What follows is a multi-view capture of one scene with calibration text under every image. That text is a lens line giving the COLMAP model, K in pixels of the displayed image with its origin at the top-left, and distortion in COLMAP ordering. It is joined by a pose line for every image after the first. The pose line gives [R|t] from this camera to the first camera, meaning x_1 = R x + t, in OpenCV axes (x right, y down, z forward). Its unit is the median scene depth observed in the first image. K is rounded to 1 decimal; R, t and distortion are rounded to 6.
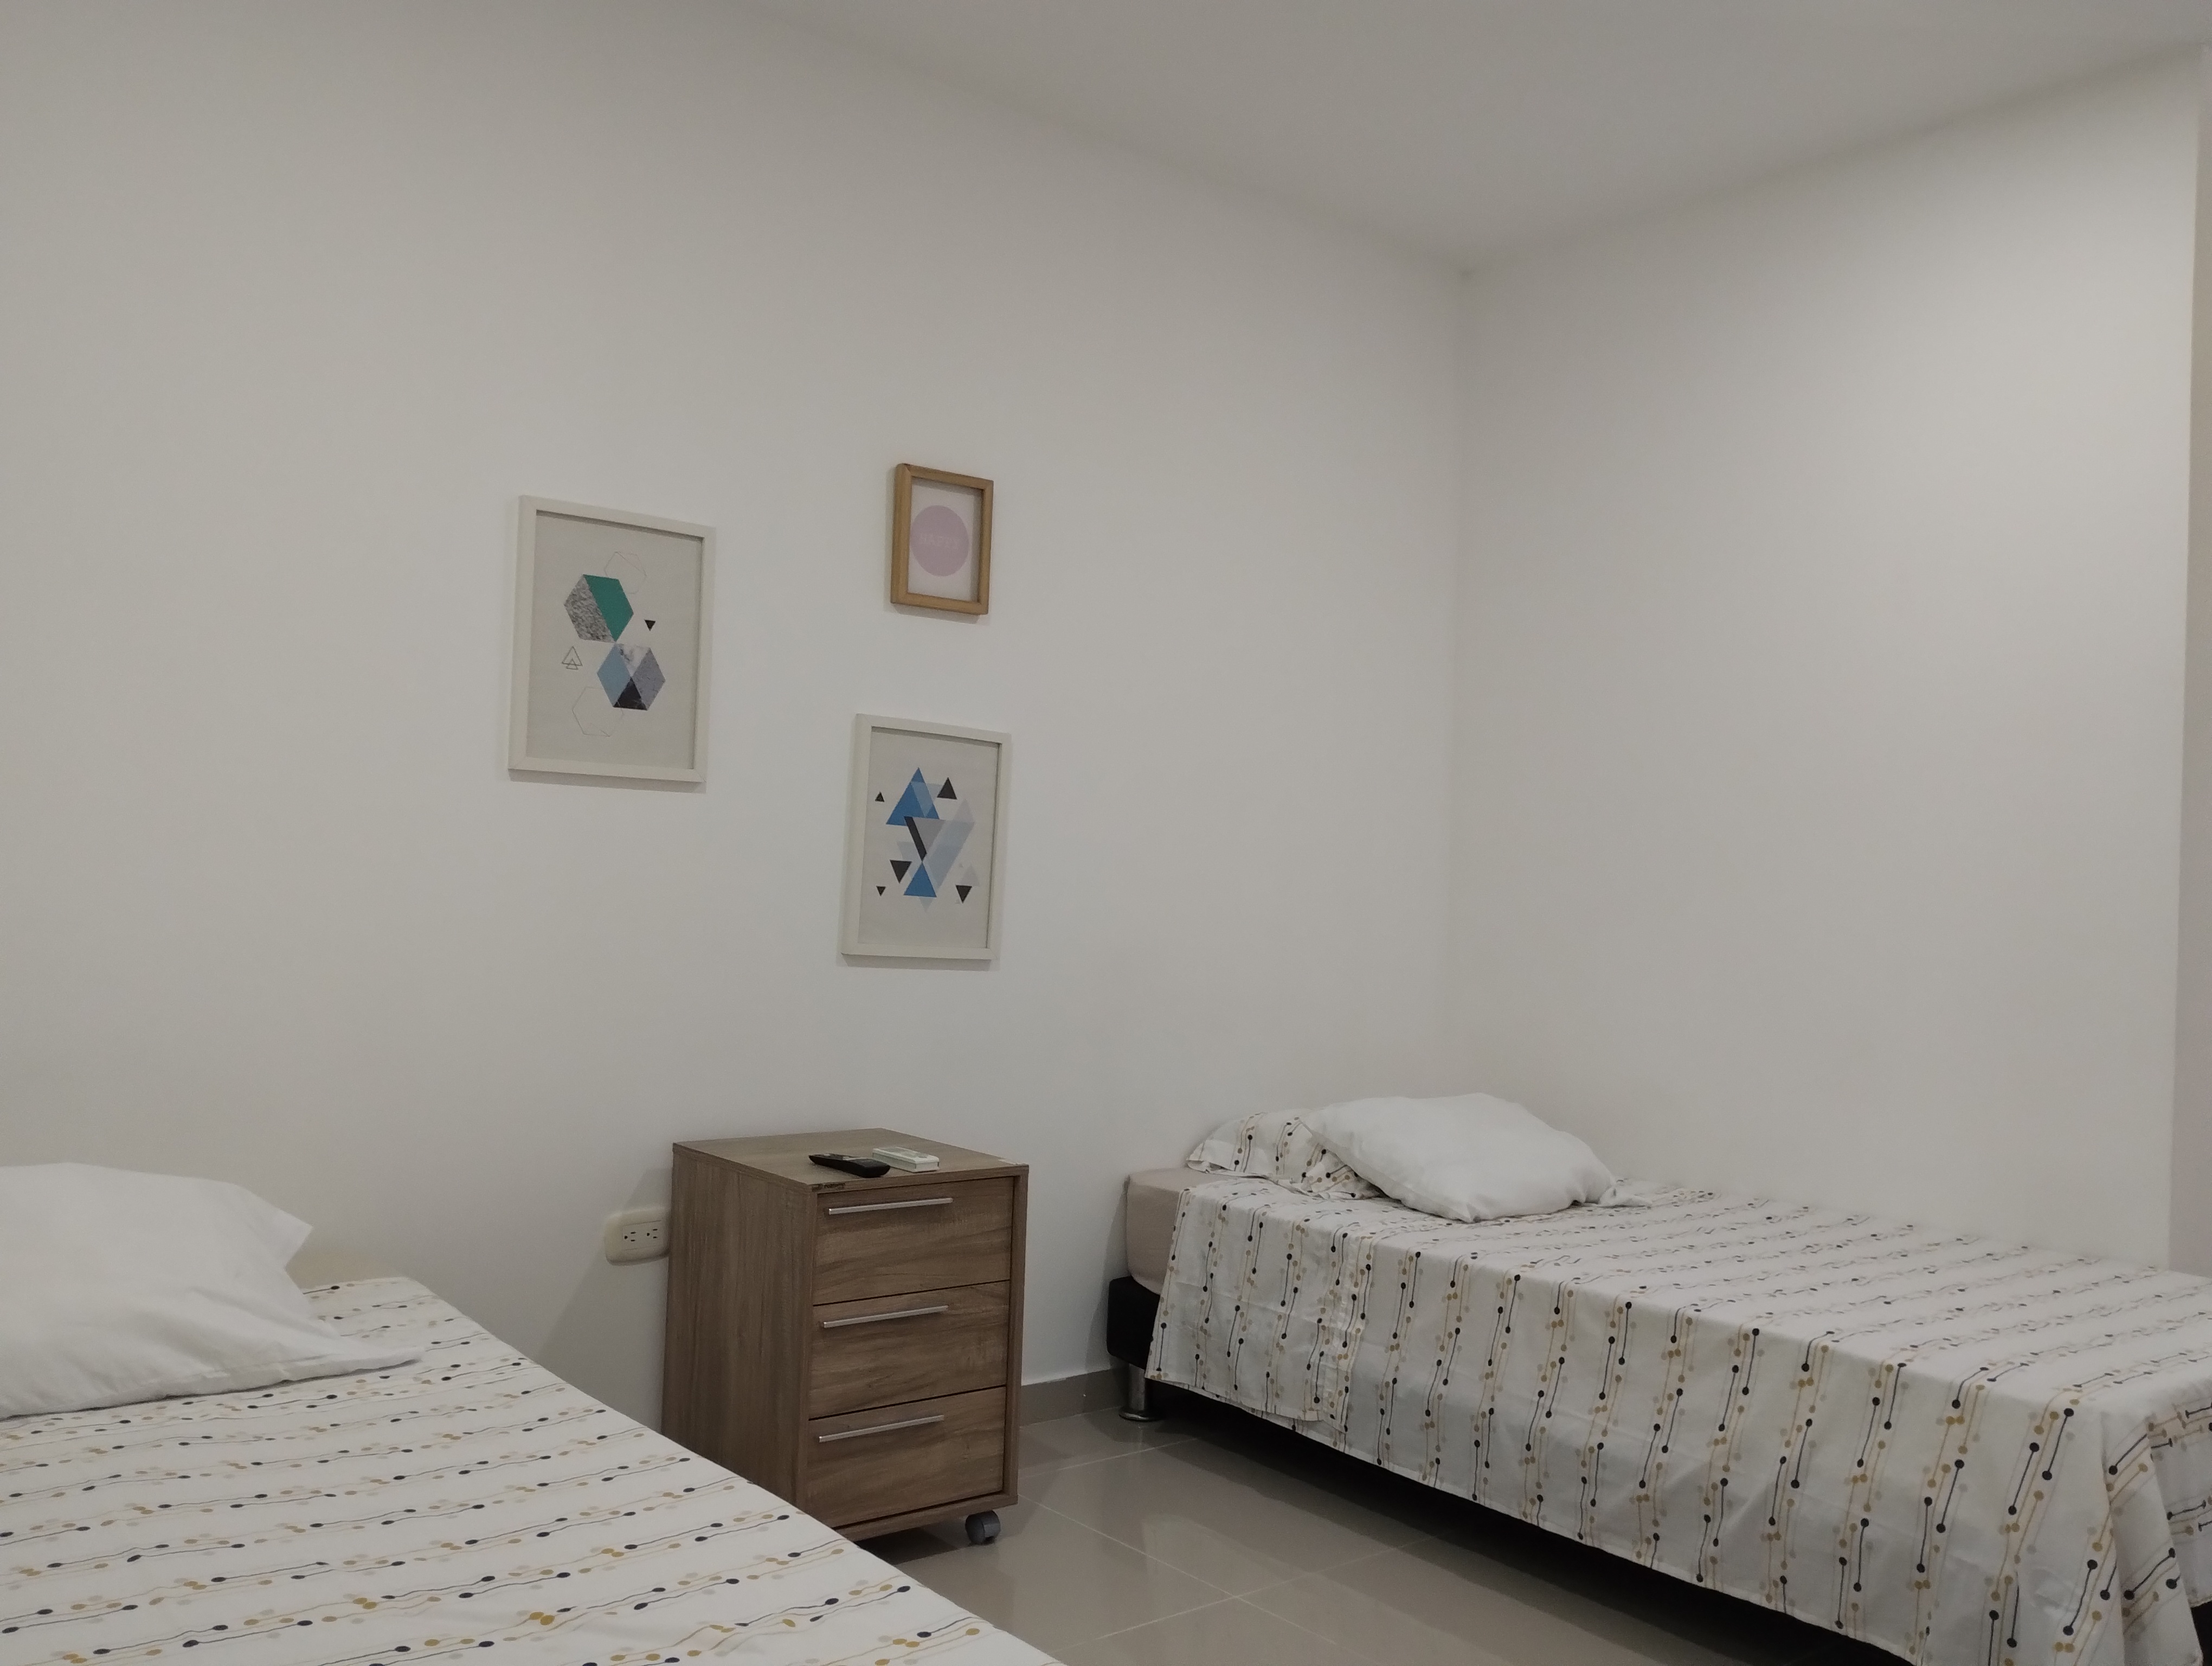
lens RADIAL K [[1809.7, 0, 1092.2], [0, 1809.7, 834.3], [0, 0, 1]] dist [0.065449, -0.078913]
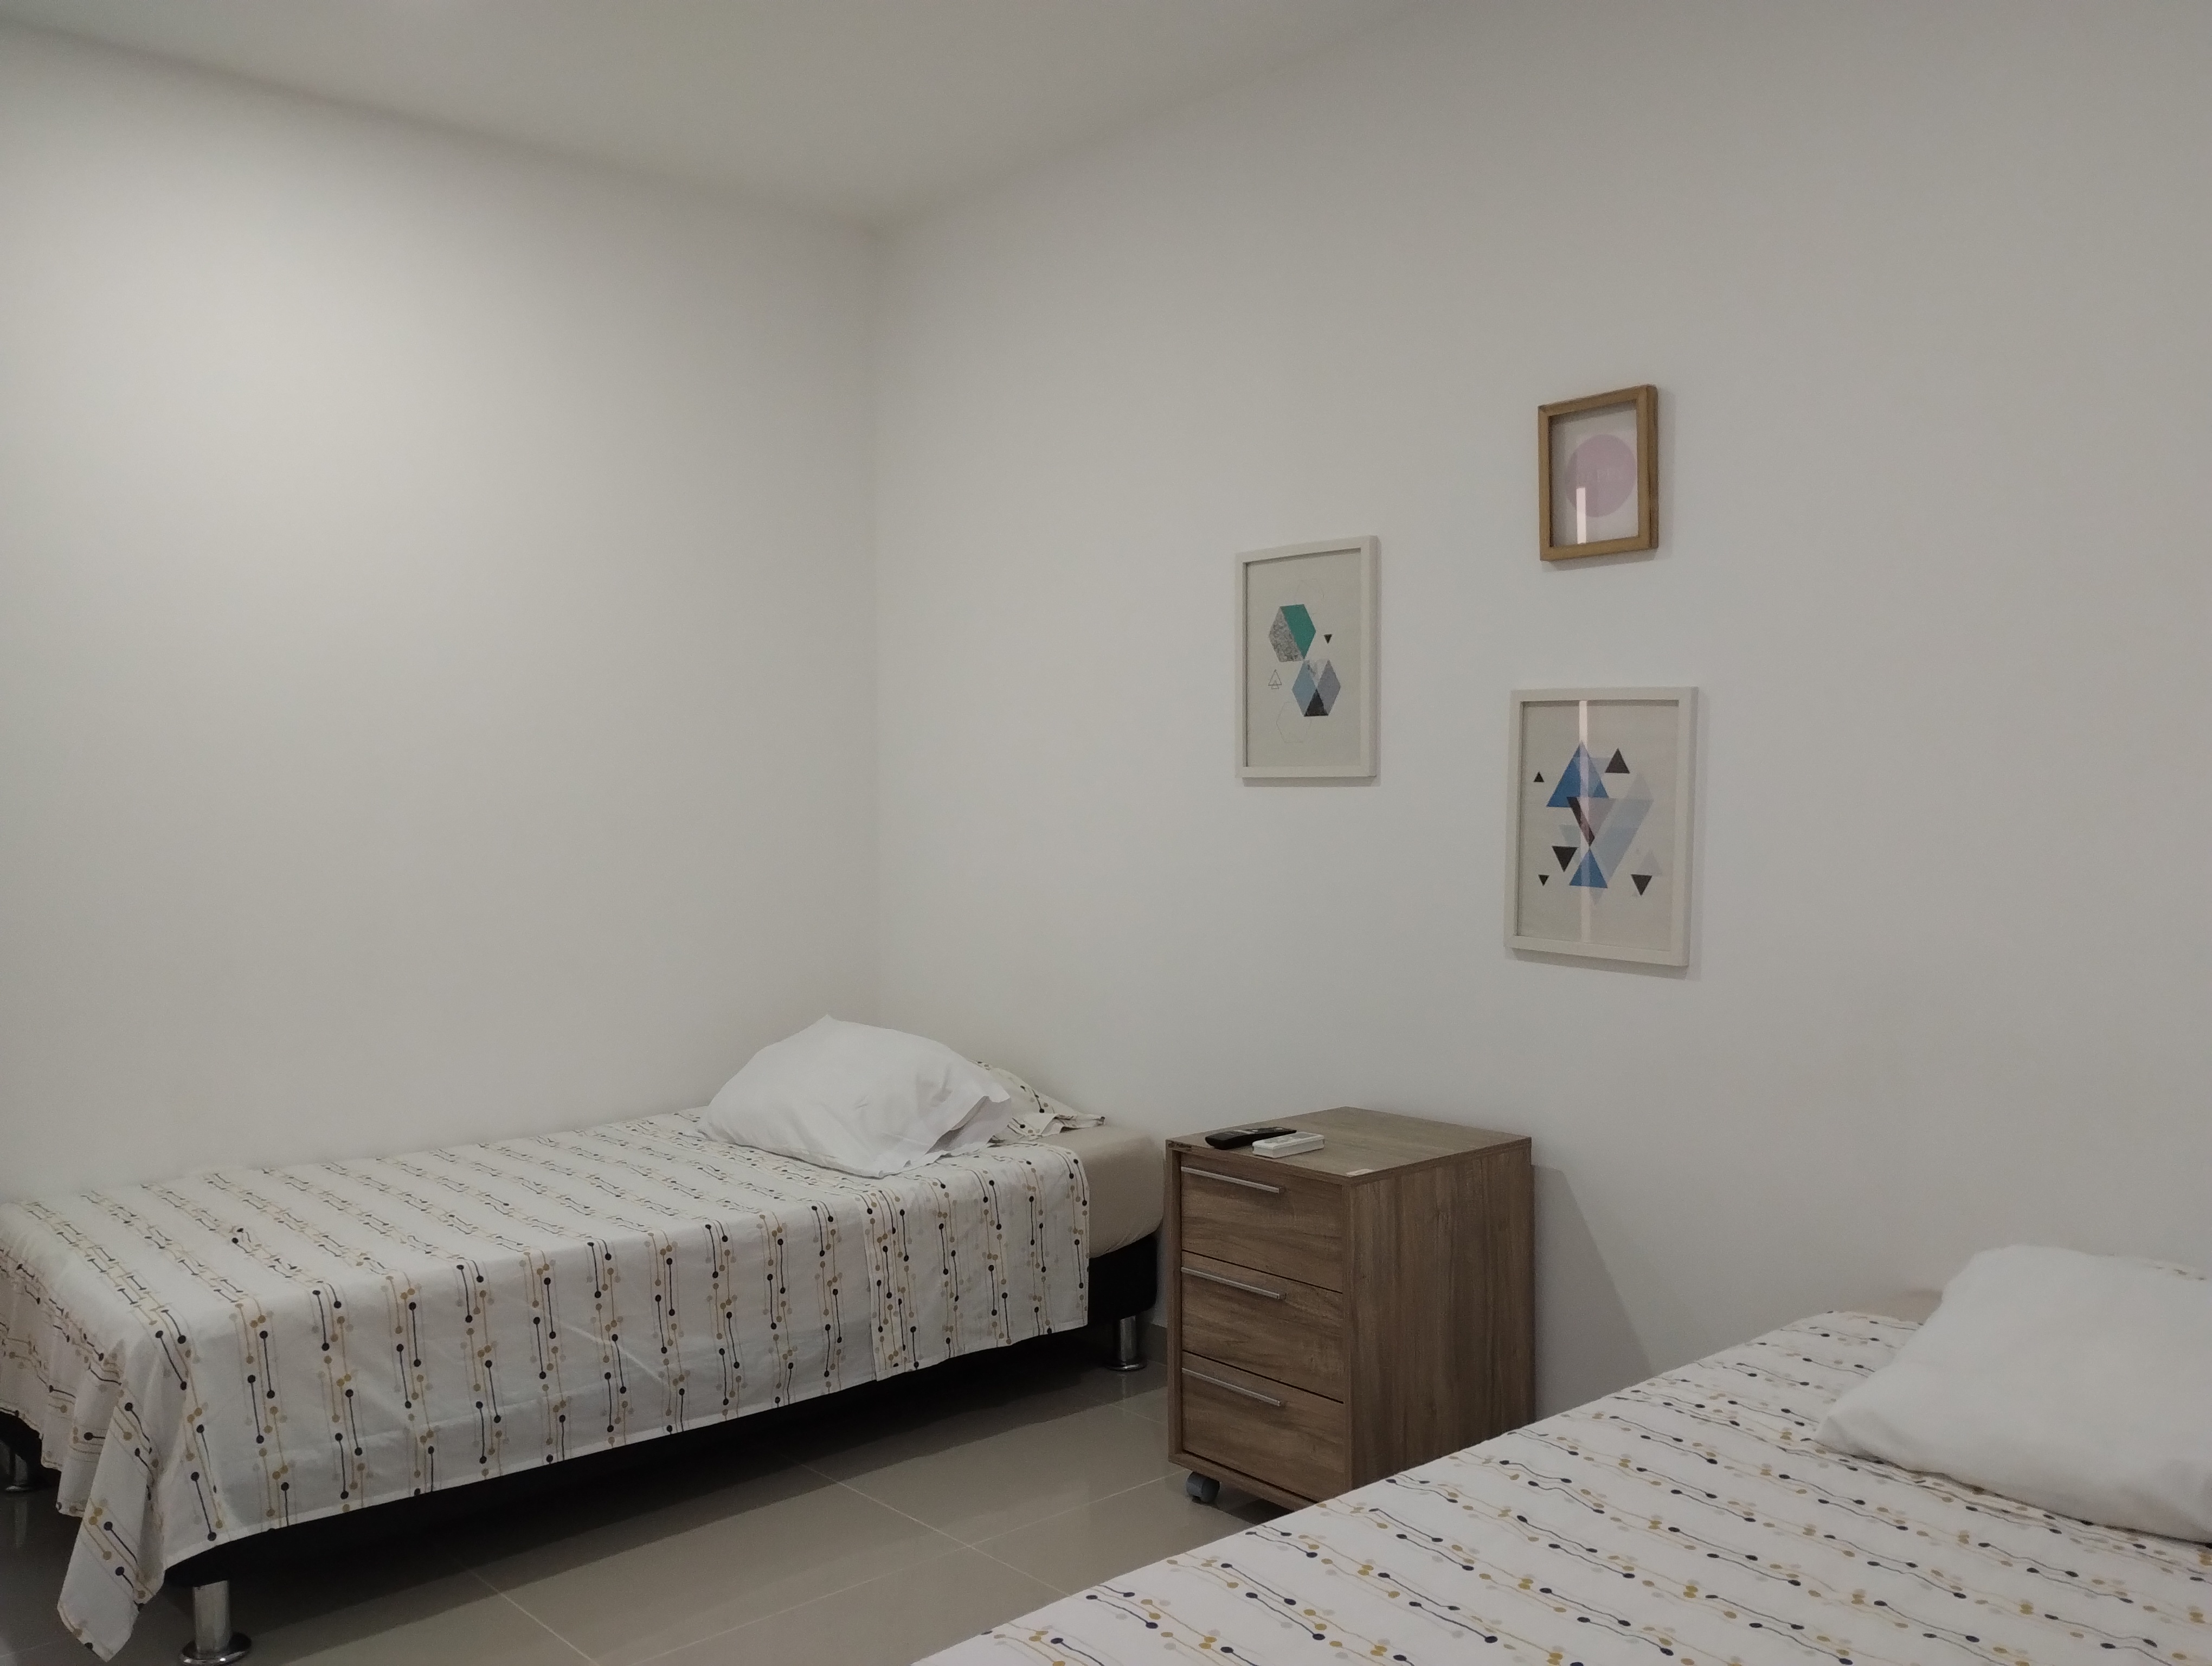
lens RADIAL K [[1809.7, 0, 1092.2], [0, 1809.7, 834.3], [0, 0, 1]] dist [0.065449, -0.078913]
pose [[0.068615, -0.010613, -0.997587, 0.781233], [0.033235, 0.999413, -0.008347, 0.008222], [0.997089, -0.032582, 0.068927, 0.709869]]
